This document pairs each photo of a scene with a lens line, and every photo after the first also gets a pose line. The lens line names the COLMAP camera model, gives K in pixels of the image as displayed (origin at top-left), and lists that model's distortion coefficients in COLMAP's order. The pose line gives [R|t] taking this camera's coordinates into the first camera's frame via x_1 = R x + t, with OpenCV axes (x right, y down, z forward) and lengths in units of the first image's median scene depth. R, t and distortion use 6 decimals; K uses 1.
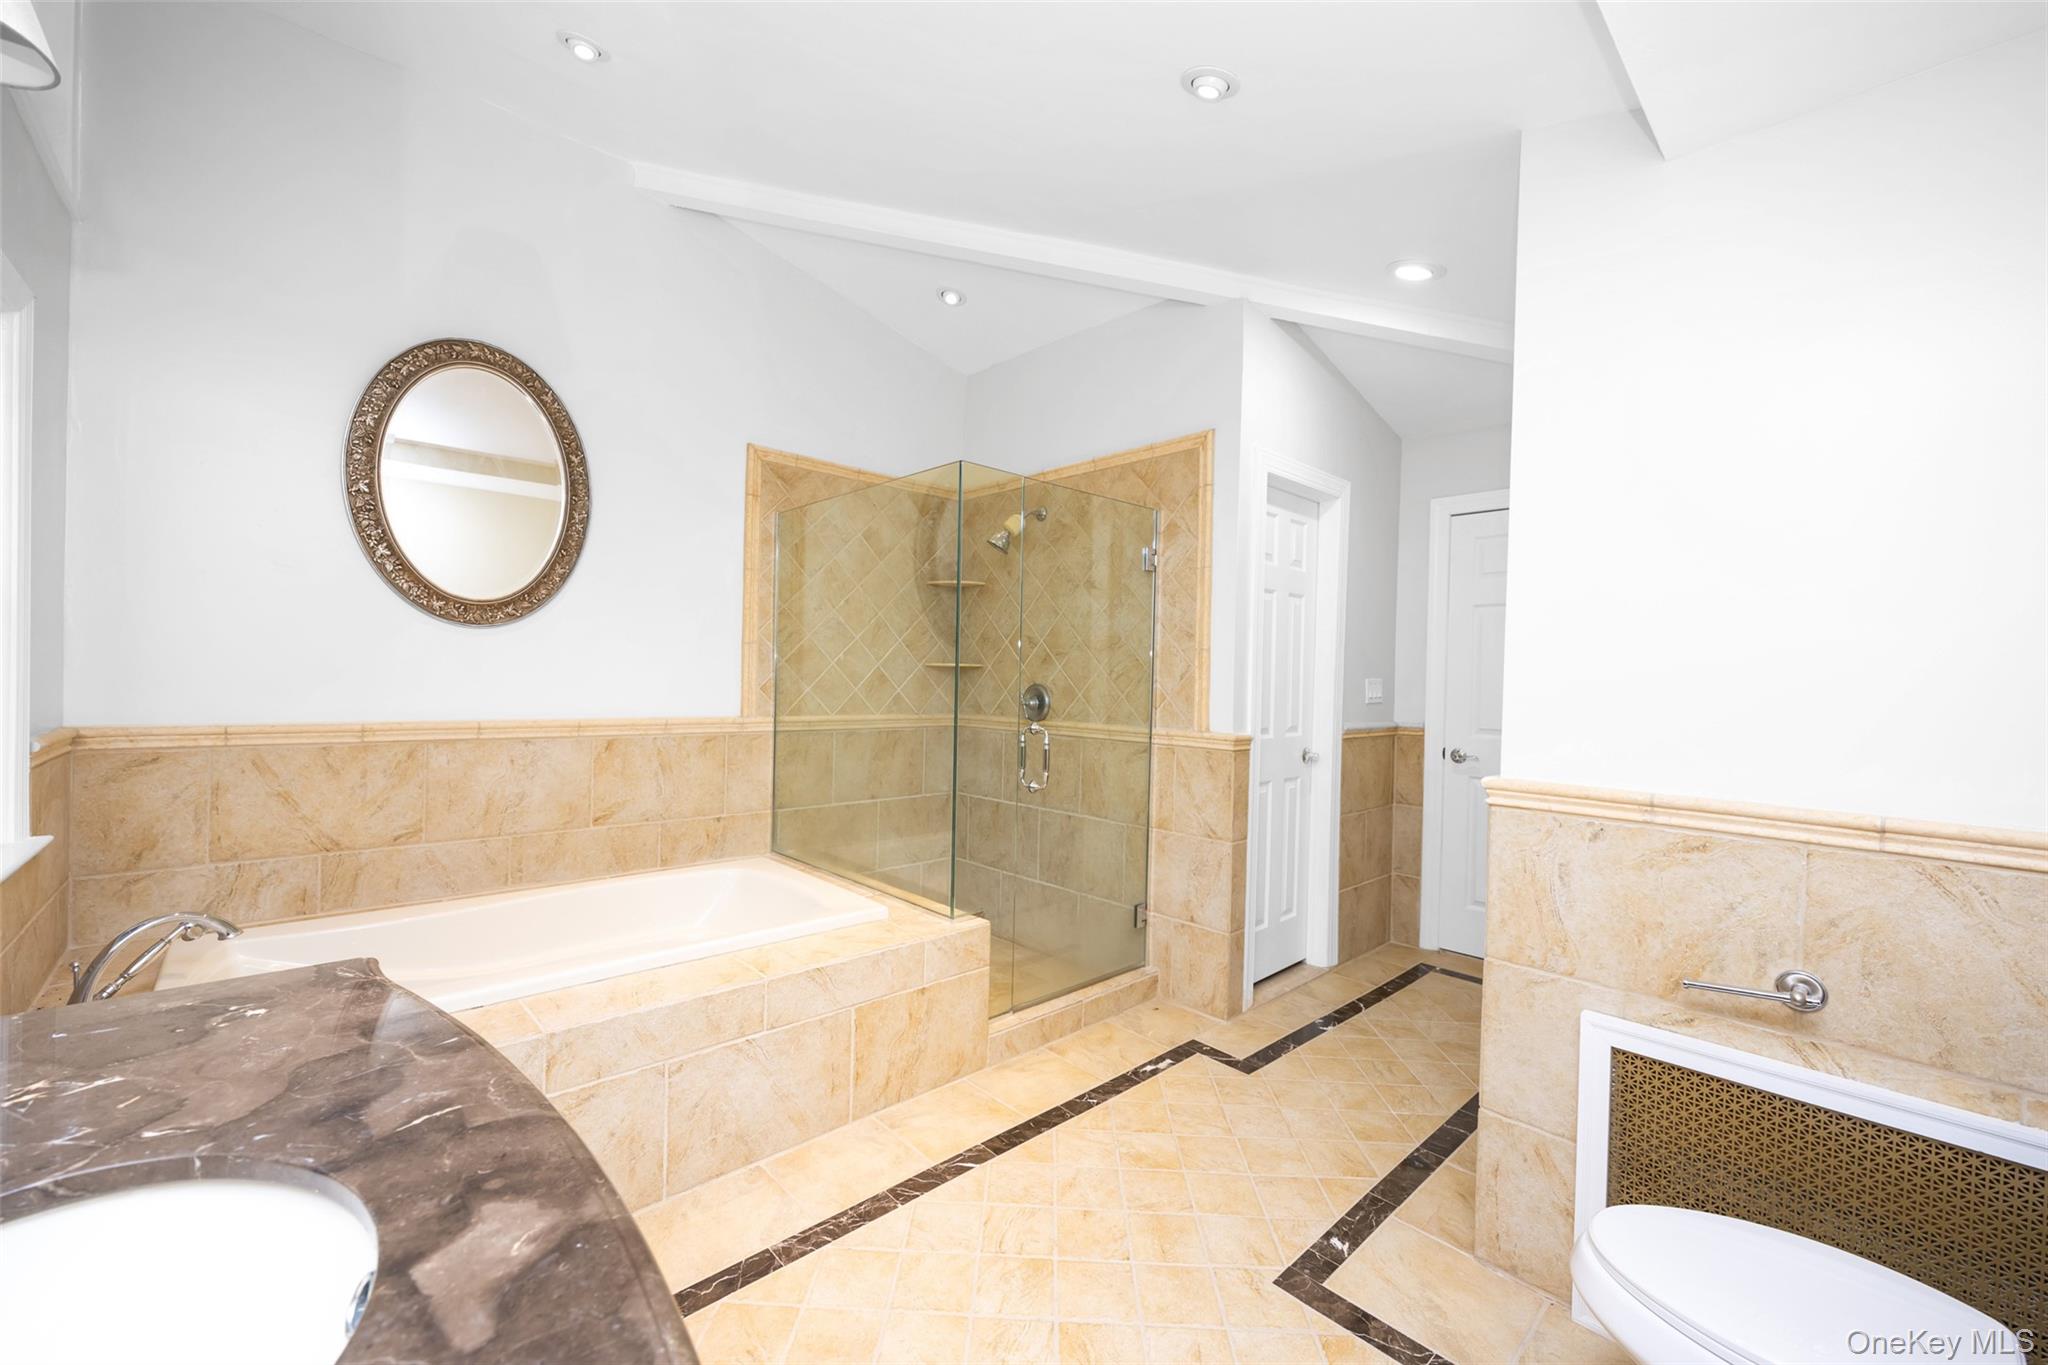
lens RADIAL K [[823.1, 0, 1021.0], [0, 823.1, 690.1], [0, 0, 1]] dist [-0.001324, 0.000100]
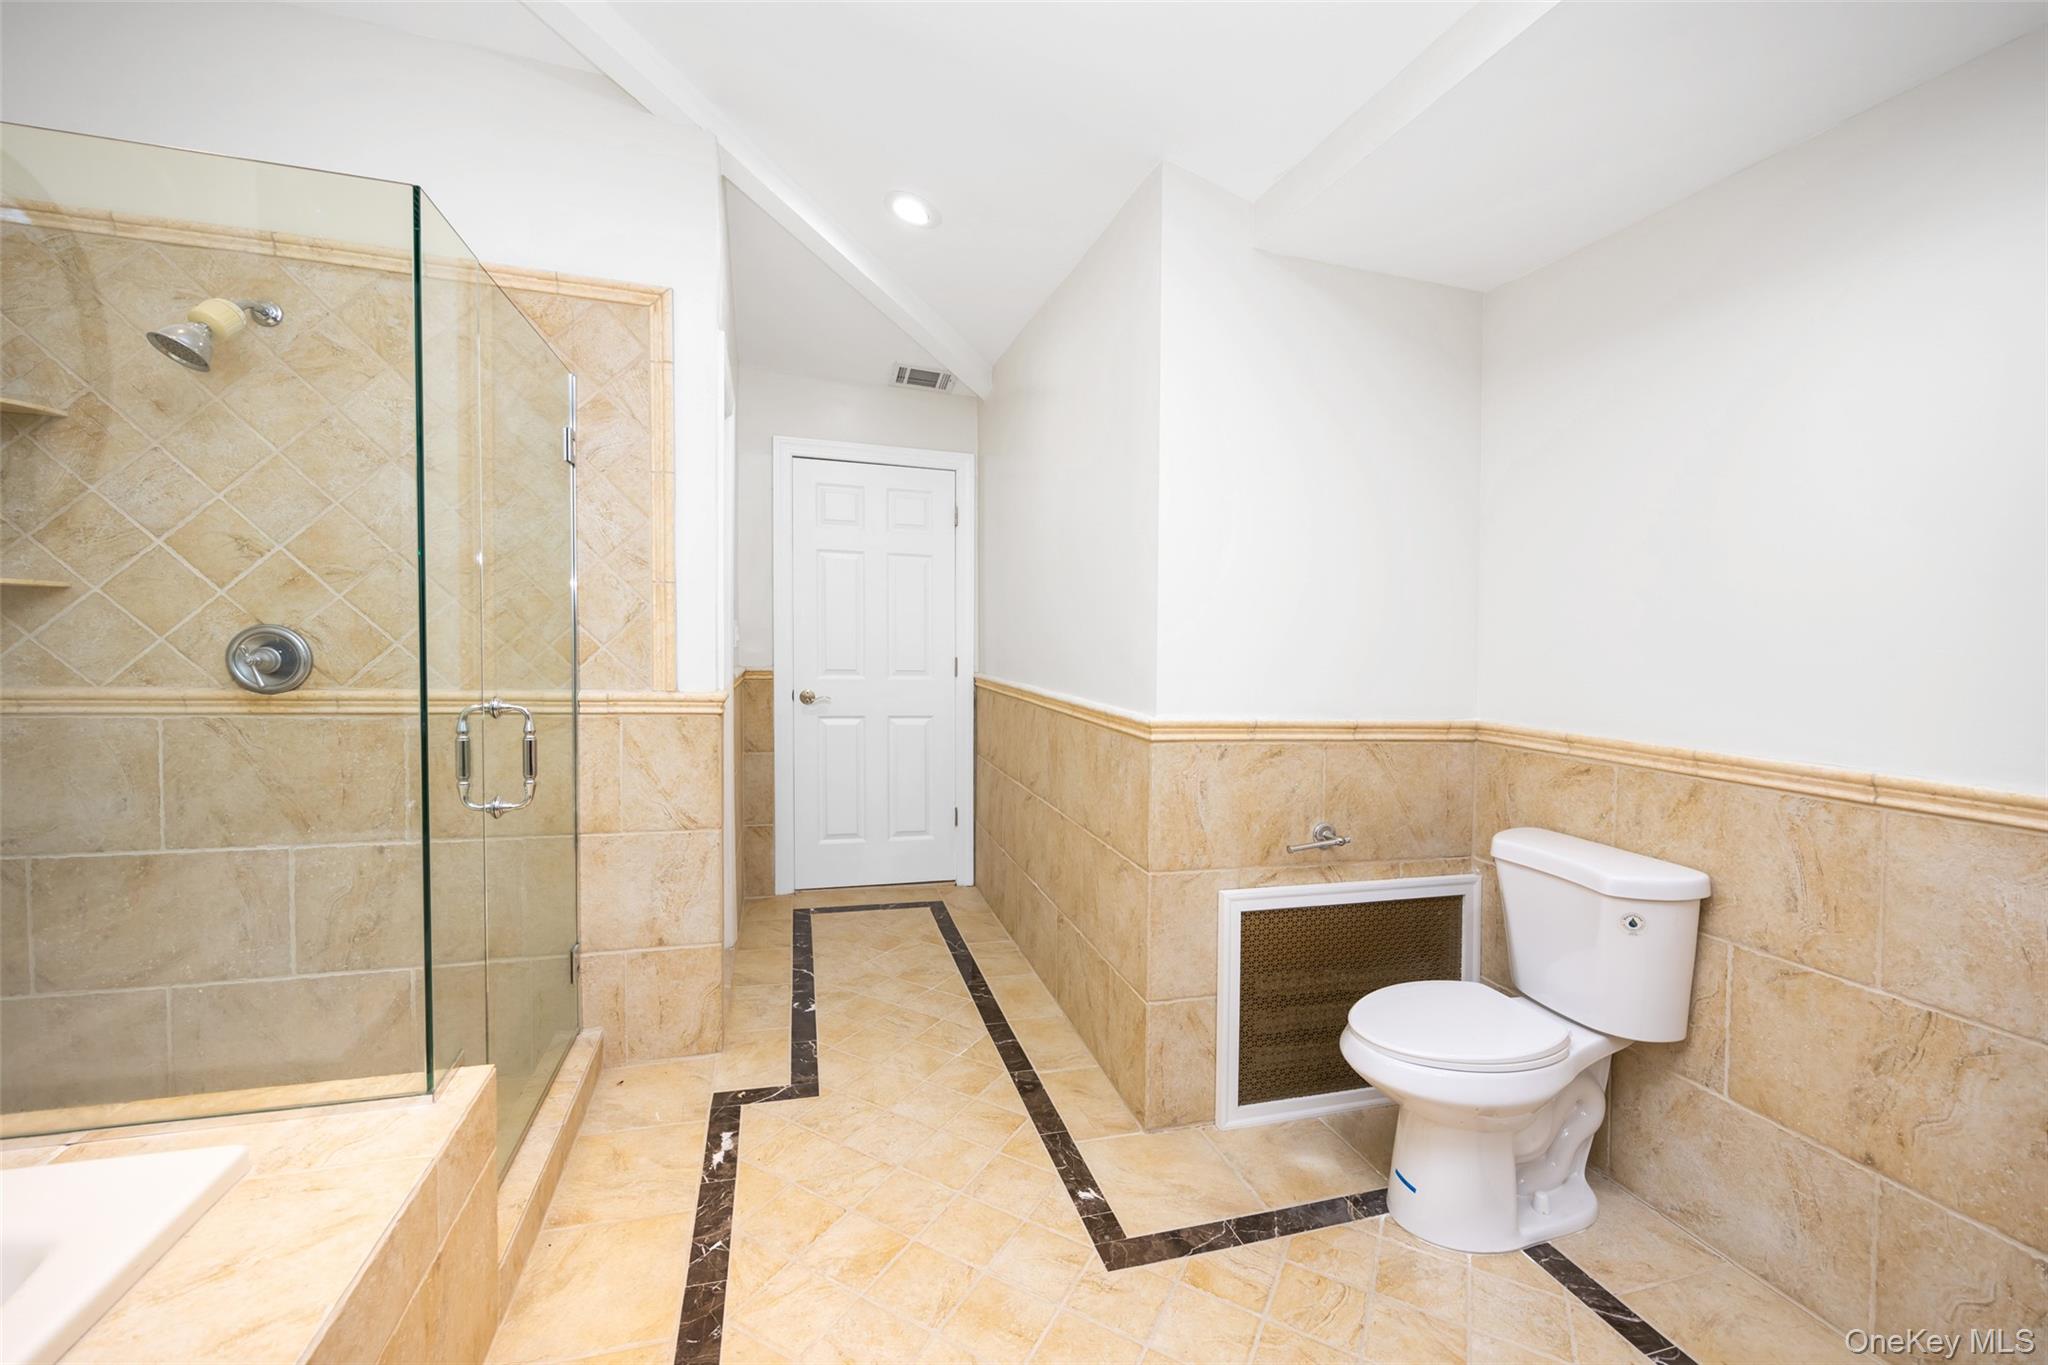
lens RADIAL K [[821.4, 0, 1029.4], [0, 821.4, 654.9], [0, 0, 1]] dist [-0.001344, 0.000043]
pose [[0.438944, -0.029476, 0.898031, -0.373886], [-0.006846, 0.999323, 0.036147, -0.015611], [-0.898488, -0.022015, 0.438445, 0.453134]]
